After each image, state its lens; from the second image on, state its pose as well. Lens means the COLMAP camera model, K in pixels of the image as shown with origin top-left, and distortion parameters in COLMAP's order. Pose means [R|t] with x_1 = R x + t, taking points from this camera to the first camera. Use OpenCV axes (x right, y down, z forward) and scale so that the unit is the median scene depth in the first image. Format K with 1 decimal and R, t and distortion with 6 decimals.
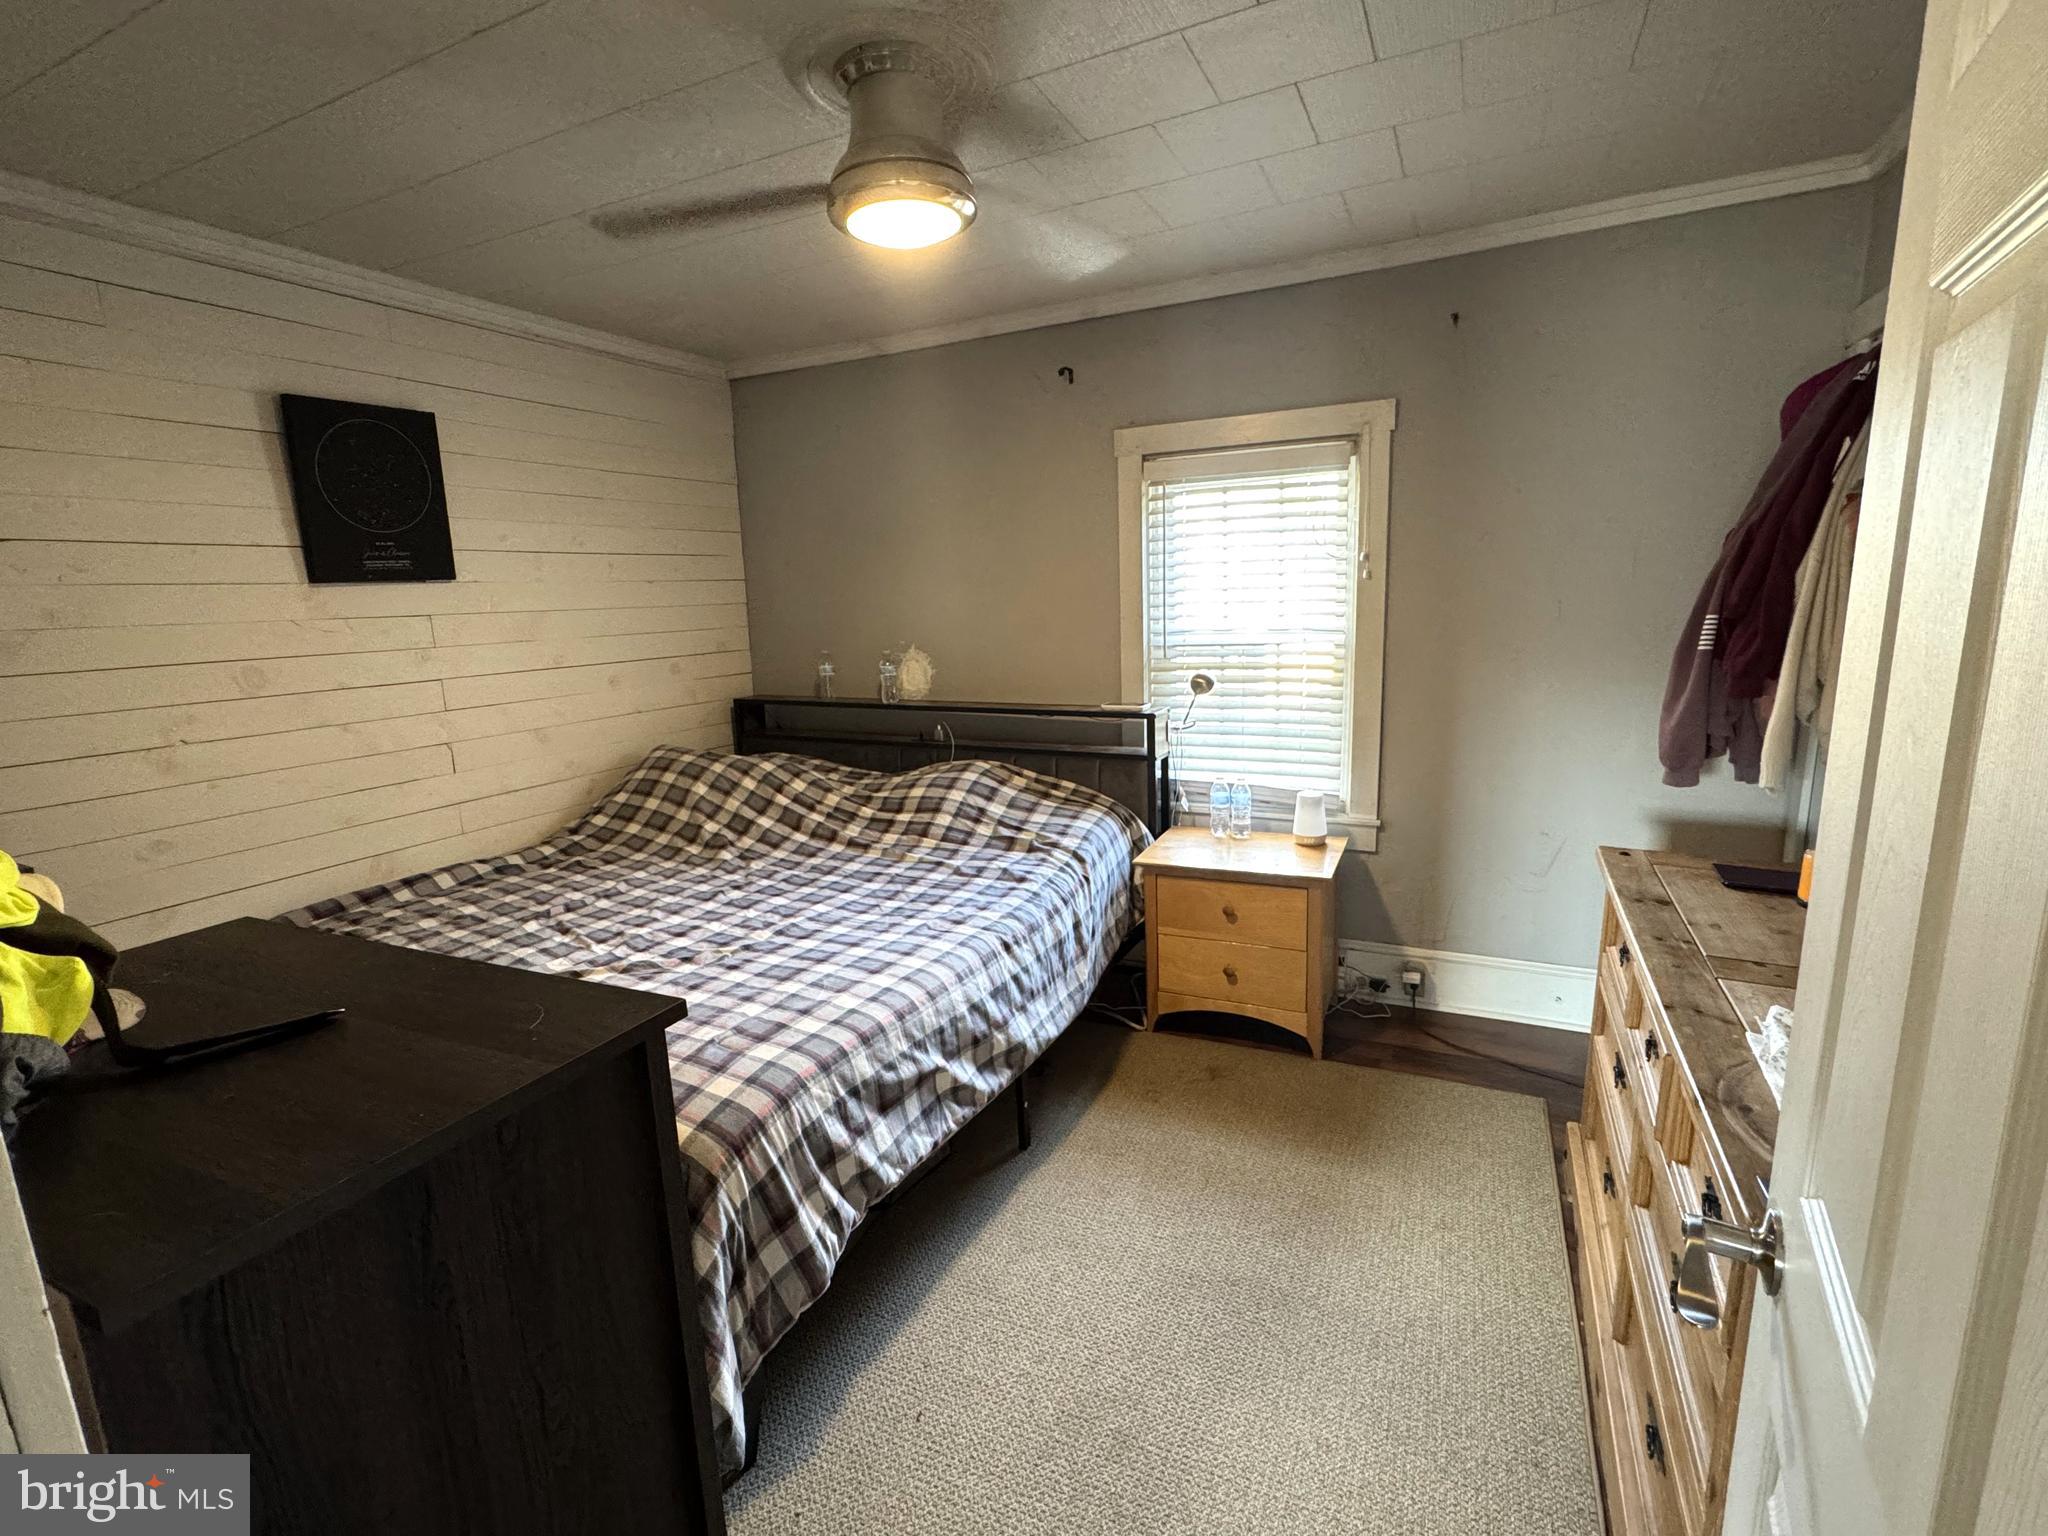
lens RADIAL K [[923.0, 0, 1024.2], [0, 923.0, 769.2], [0, 0, 1]] dist [-0.004082, -0.000209]
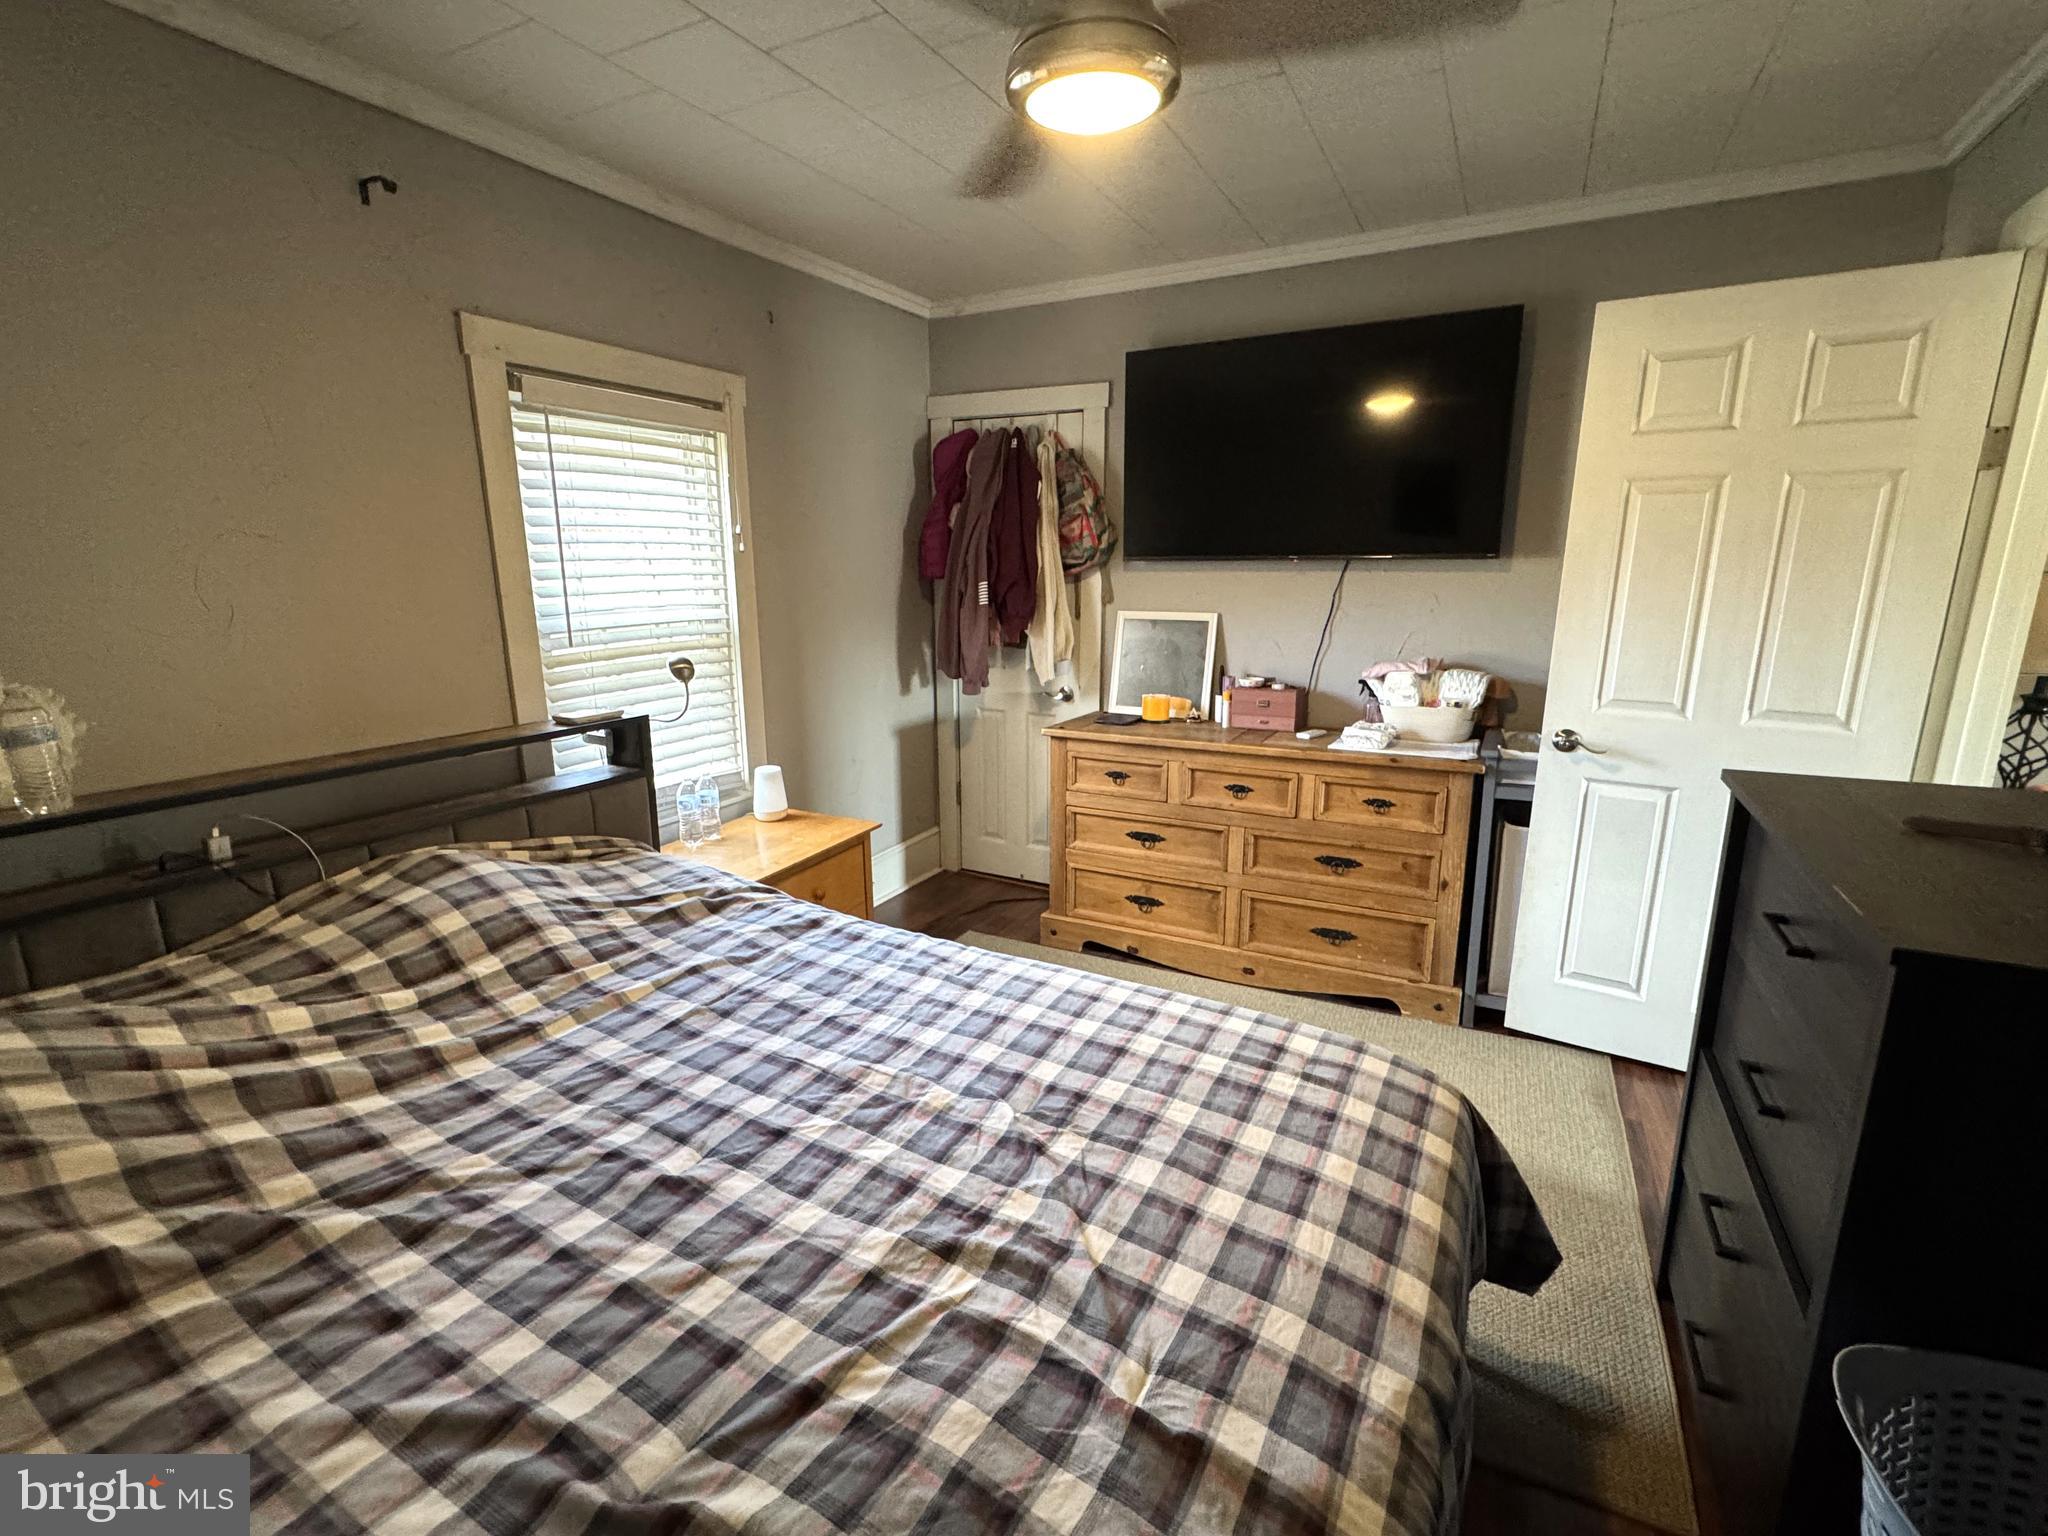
lens RADIAL K [[923.0, 0, 1024.0], [0, 923.0, 766.6], [0, 0, 1]] dist [-0.004082, -0.000209]
pose [[0.028431, -0.188040, 0.981750, -0.682528], [0.192876, 0.964722, 0.179193, -0.104372], [-0.980811, 0.184261, 0.063697, 0.702674]]
